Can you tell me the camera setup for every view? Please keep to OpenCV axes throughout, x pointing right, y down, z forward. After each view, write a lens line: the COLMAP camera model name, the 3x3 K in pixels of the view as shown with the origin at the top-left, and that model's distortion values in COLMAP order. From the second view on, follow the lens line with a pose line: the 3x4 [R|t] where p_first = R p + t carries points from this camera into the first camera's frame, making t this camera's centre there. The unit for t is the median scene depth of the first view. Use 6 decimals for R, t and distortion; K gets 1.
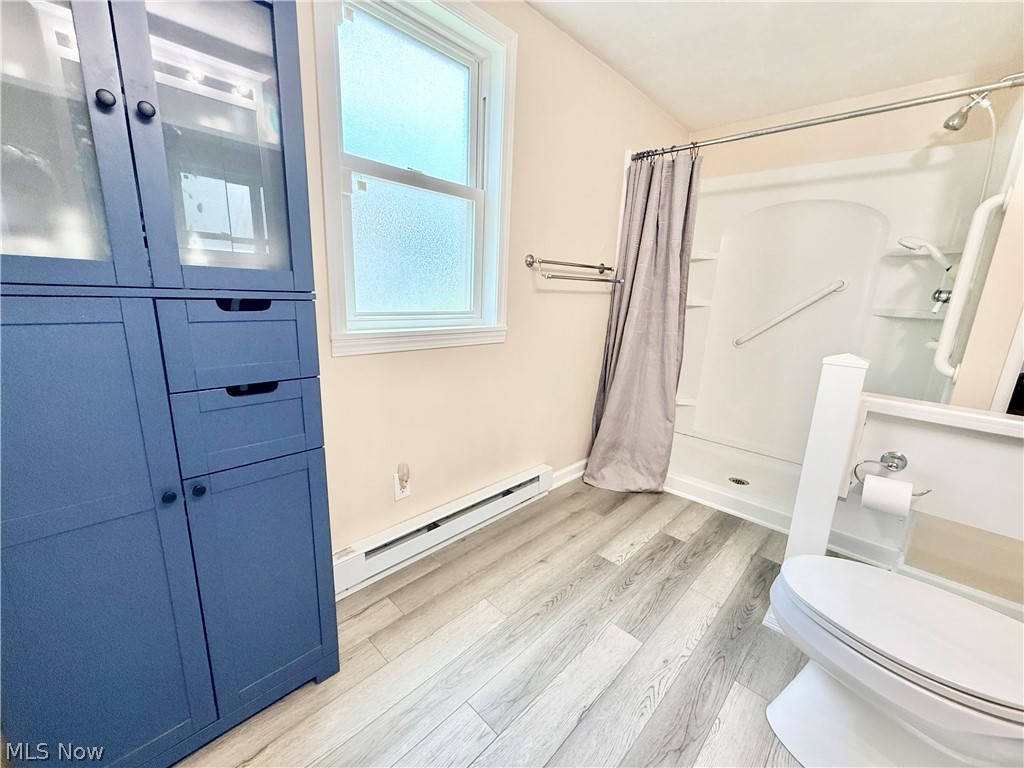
lens RADIAL K [[409.3, 0, 509.9], [0, 409.3, 386.3], [0, 0, 1]] dist [-0.000256, -0.000013]
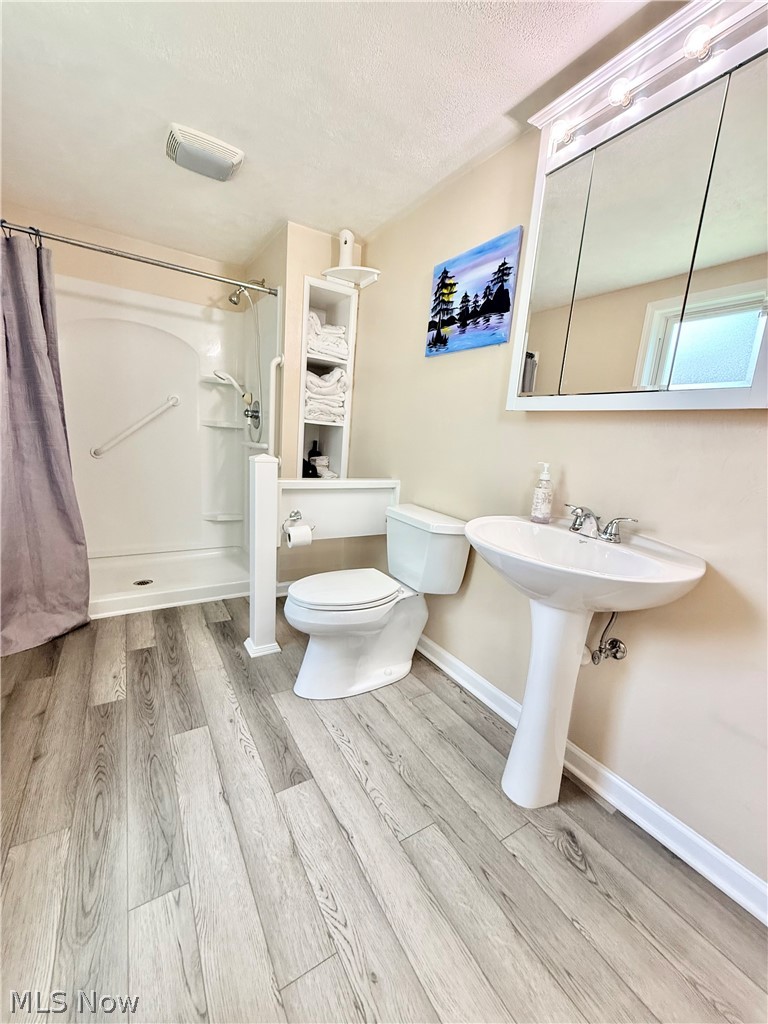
lens RADIAL K [[409.3, 0, 384.0], [0, 409.3, 512.0], [0, 0, 1]] dist [-0.000256, -0.000013]
pose [[0.248296, -0.205014, 0.946741, -0.350187], [0.159236, 0.972690, 0.168871, -0.036431], [-0.955507, 0.108825, 0.274161, 0.120197]]
